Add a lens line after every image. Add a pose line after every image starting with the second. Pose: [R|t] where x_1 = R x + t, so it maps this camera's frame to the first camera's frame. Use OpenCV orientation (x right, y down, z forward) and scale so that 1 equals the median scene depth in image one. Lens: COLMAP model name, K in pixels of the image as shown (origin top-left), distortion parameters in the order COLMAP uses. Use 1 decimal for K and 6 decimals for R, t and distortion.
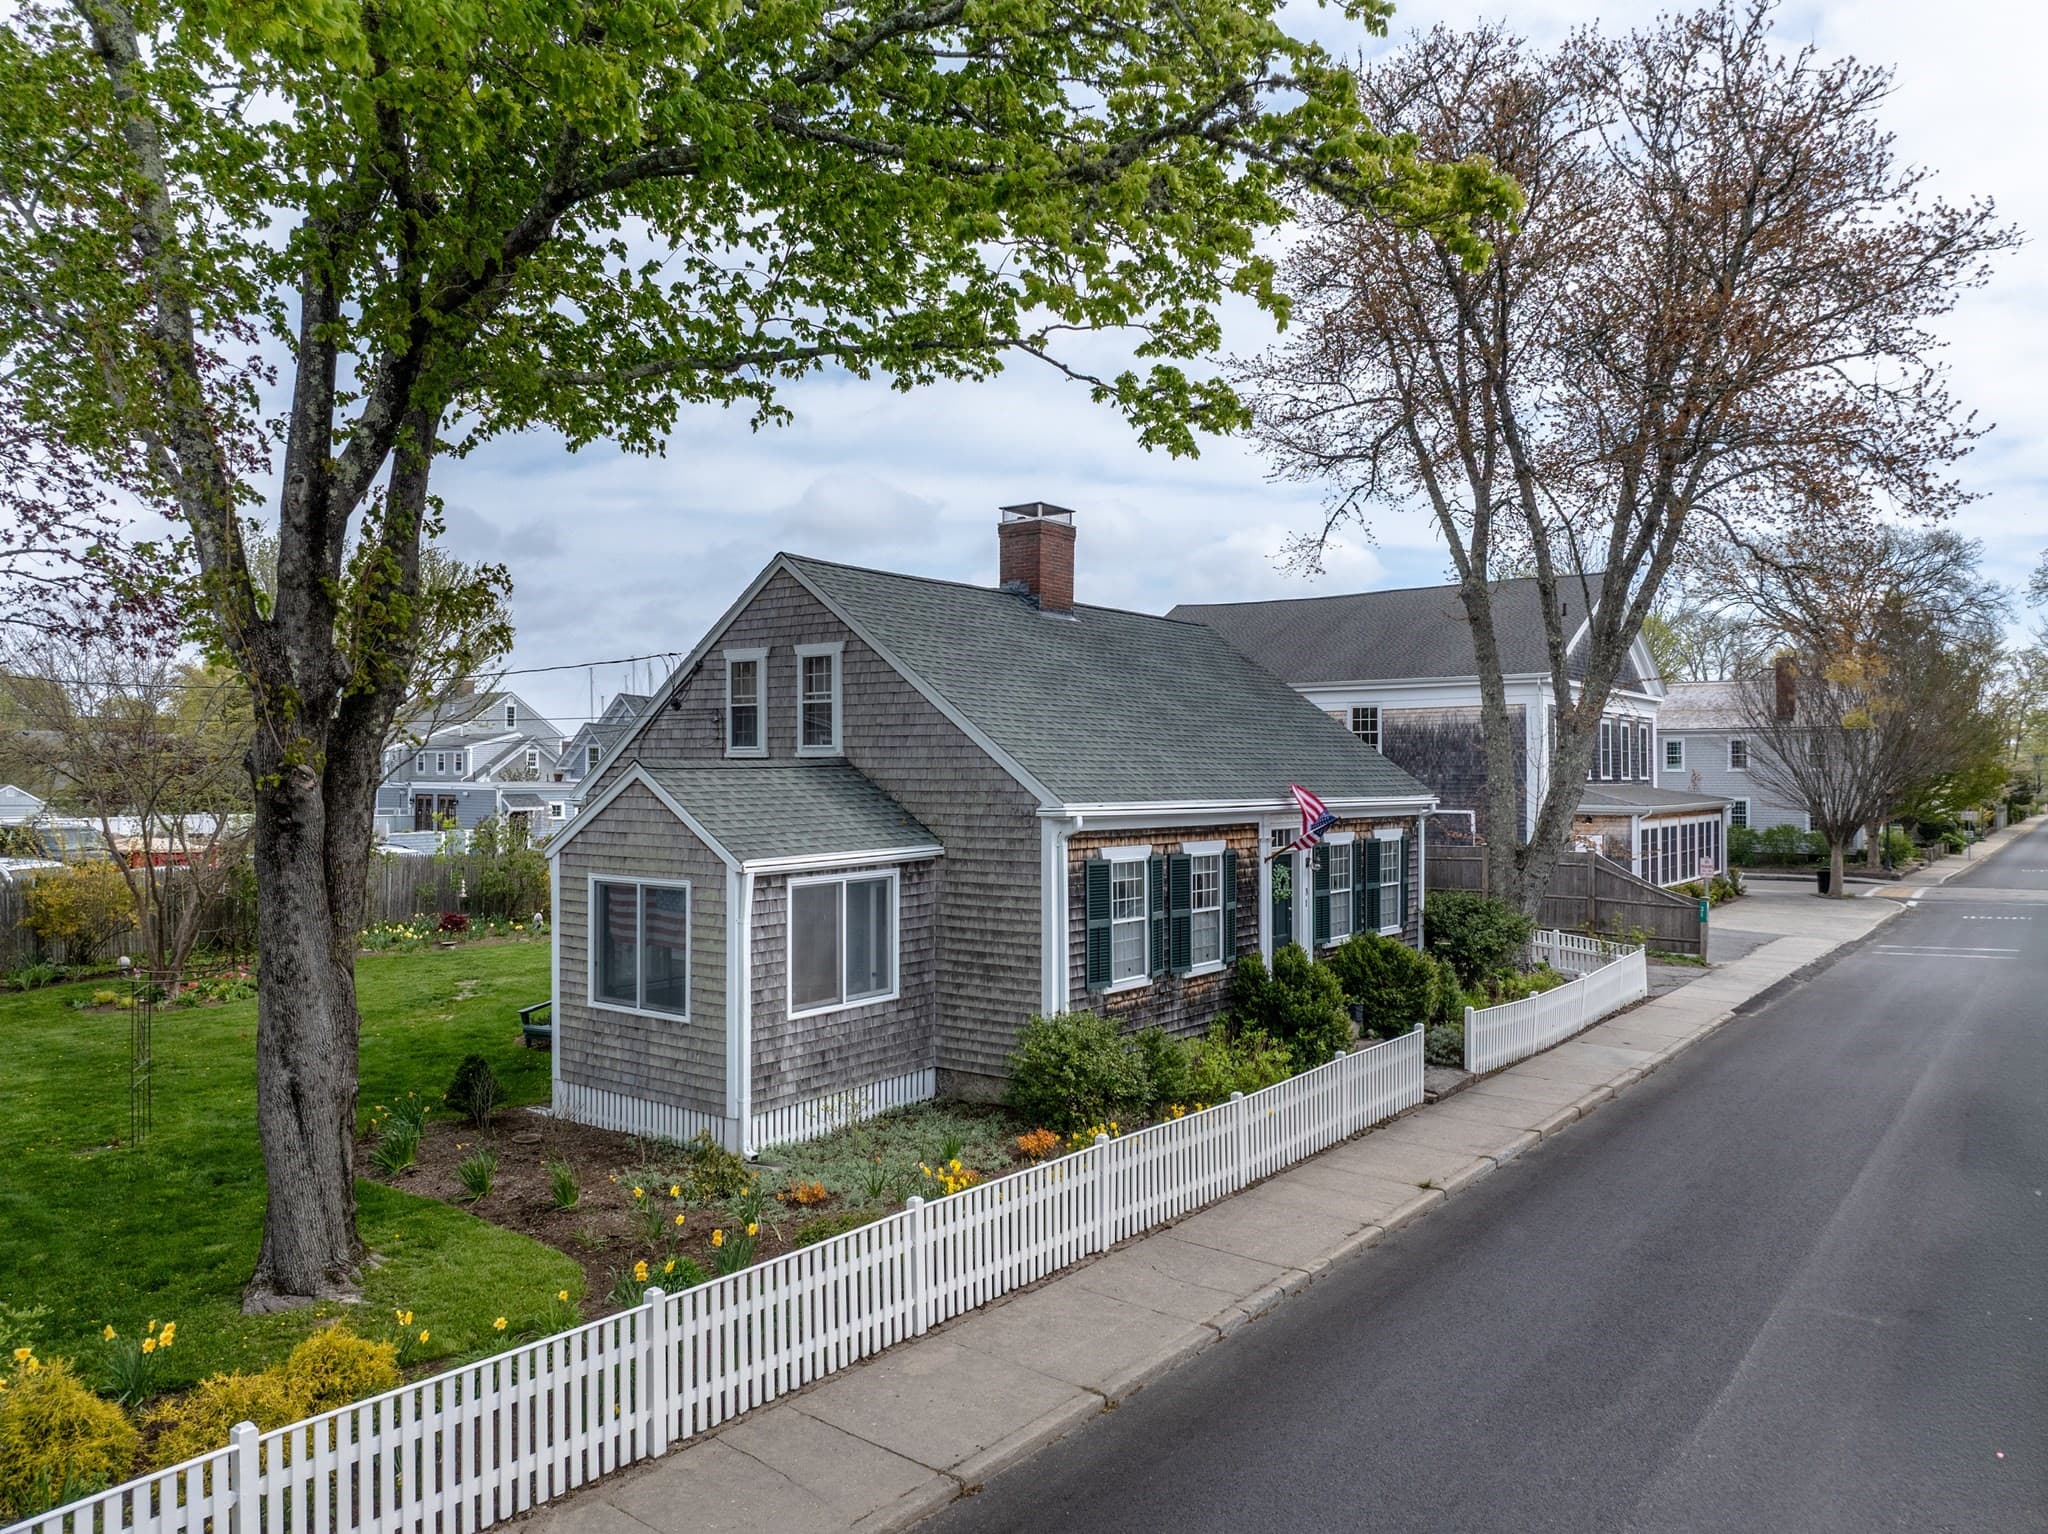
lens RADIAL K [[1437.2, 0, 1035.3], [0, 1437.2, 760.4], [0, 0, 1]] dist [-0.032155, -0.006676]
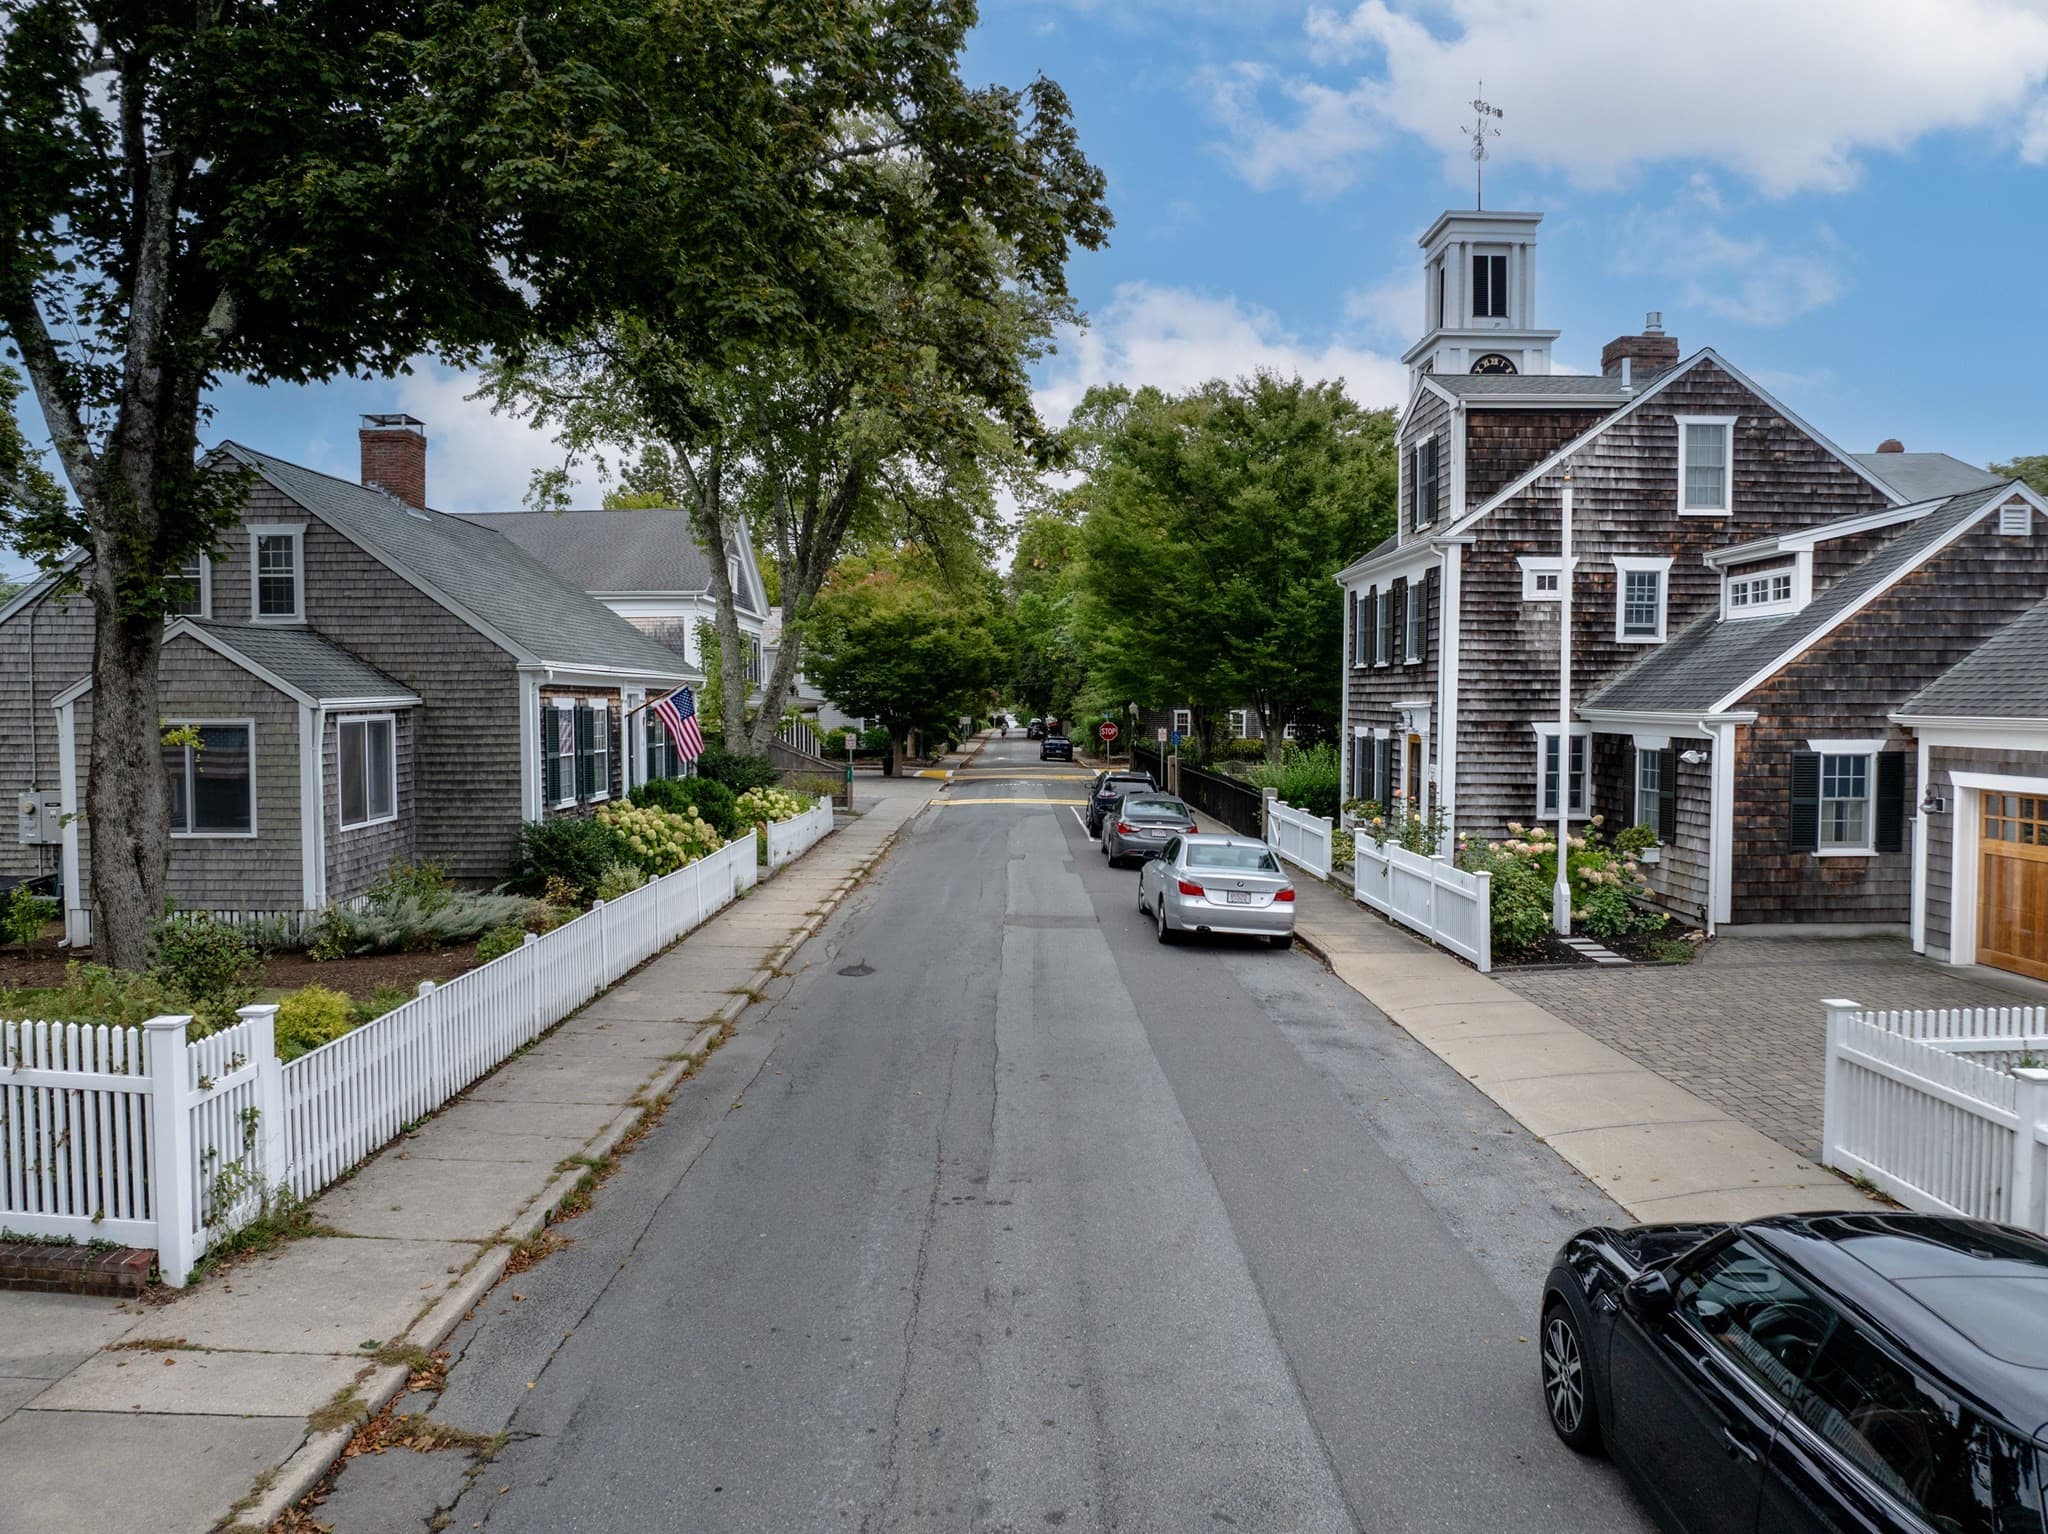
lens RADIAL K [[1437.2, 0, 1021.3], [0, 1437.2, 749.7], [0, 0, 1]] dist [-0.032155, -0.006676]
pose [[0.794310, -0.024380, 0.607023, -0.398096], [-0.000895, 0.999146, 0.041300, 0.053552], [-0.607512, -0.033349, 0.793610, -0.281724]]
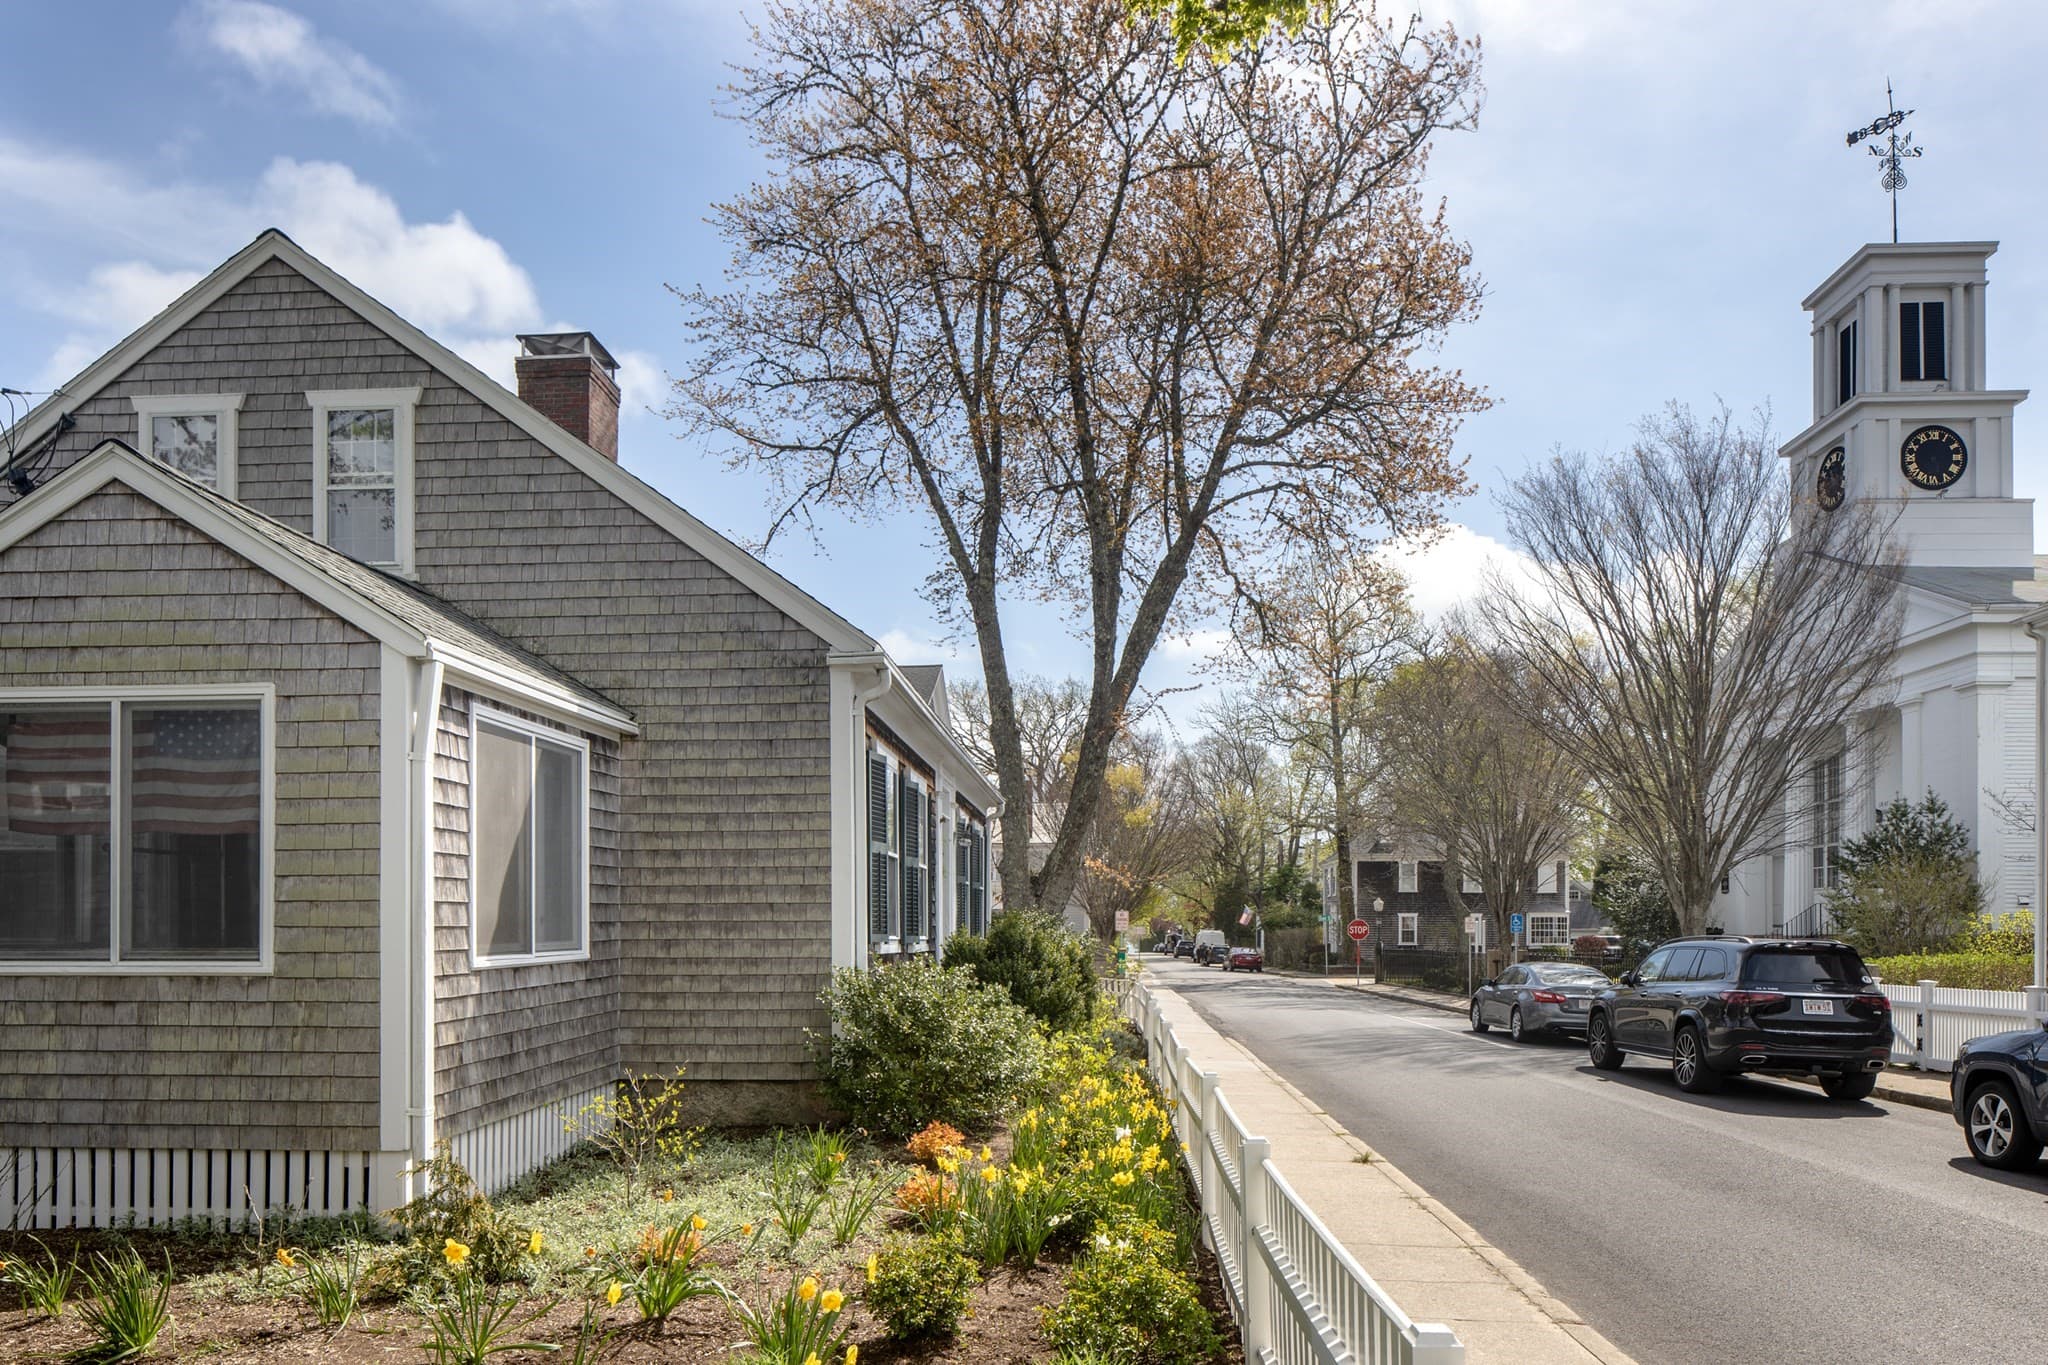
lens RADIAL K [[1386.4, 0, 1010.0], [0, 1386.4, 914.5], [0, 0, 1]] dist [-0.008067, 0.010694]
pose [[0.840248, 0.002803, 0.542195, -0.251795], [0.000018, 0.999986, -0.005197, 0.145811], [-0.542202, 0.004376, 0.840237, 0.410388]]
